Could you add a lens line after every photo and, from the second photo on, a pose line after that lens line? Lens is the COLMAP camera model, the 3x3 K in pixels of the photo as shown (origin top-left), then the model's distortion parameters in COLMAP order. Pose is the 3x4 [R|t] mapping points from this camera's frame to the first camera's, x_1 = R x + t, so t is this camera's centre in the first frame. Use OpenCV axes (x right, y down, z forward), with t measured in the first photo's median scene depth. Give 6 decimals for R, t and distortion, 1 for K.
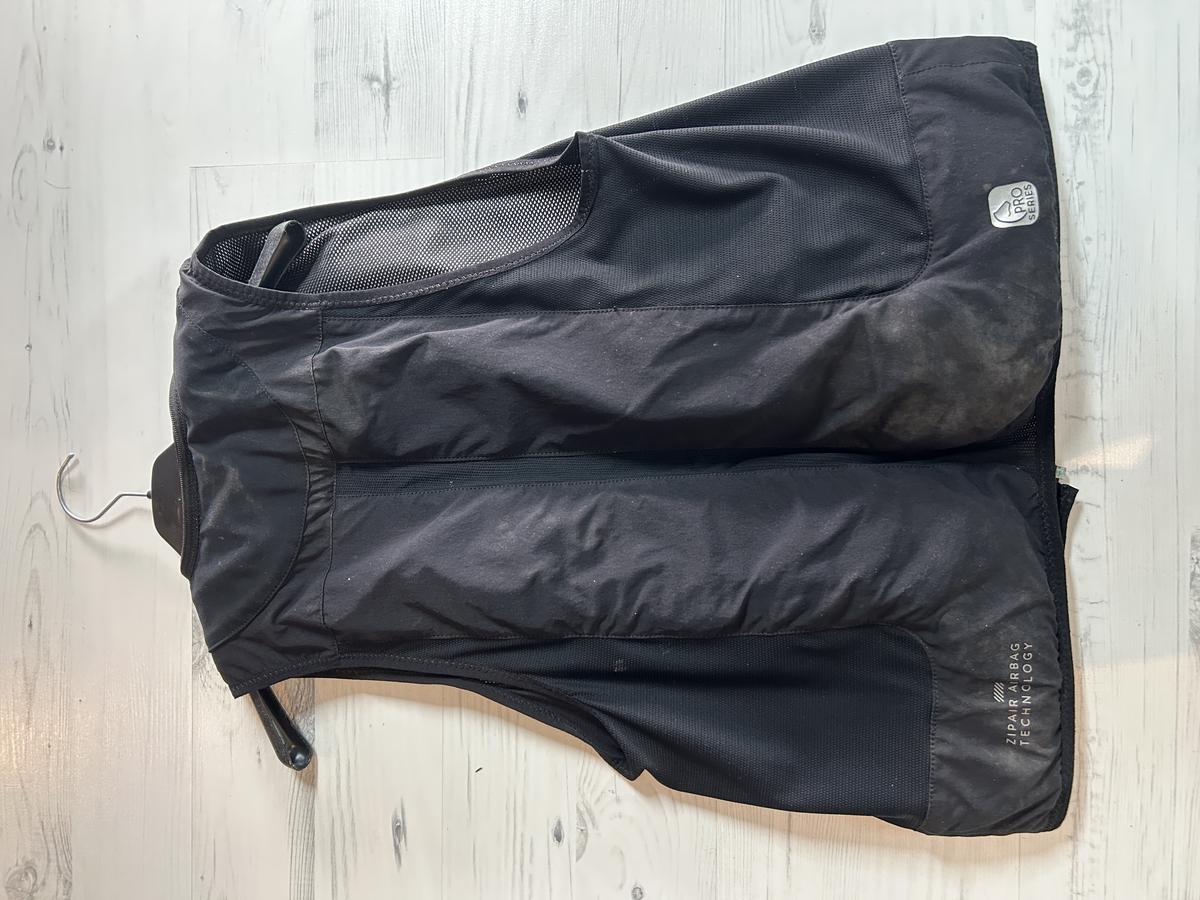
lens RADIAL K [[854.5, 0, 599.0], [0, 854.5, 454.1], [0, 0, 1]] dist [-0.000195, -0.023369]
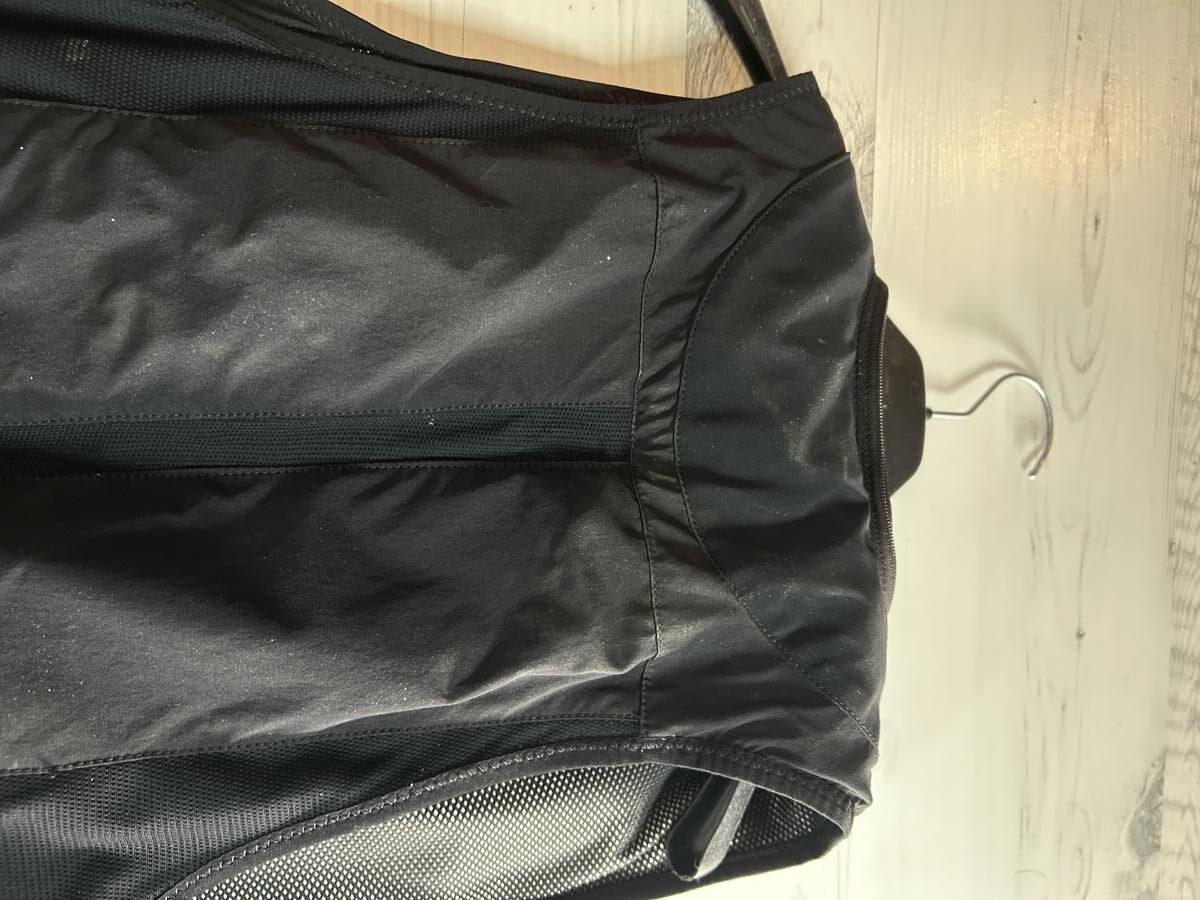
lens RADIAL K [[906.1, 0, 602.4], [0, 906.1, 461.3], [0, 0, 1]] dist [-0.007488, -0.011418]
pose [[-0.984107, -0.018684, -0.176589, -0.188131], [0.026854, -0.998671, -0.043986, 0.039191], [-0.175532, -0.048029, 0.983301, 0.415818]]
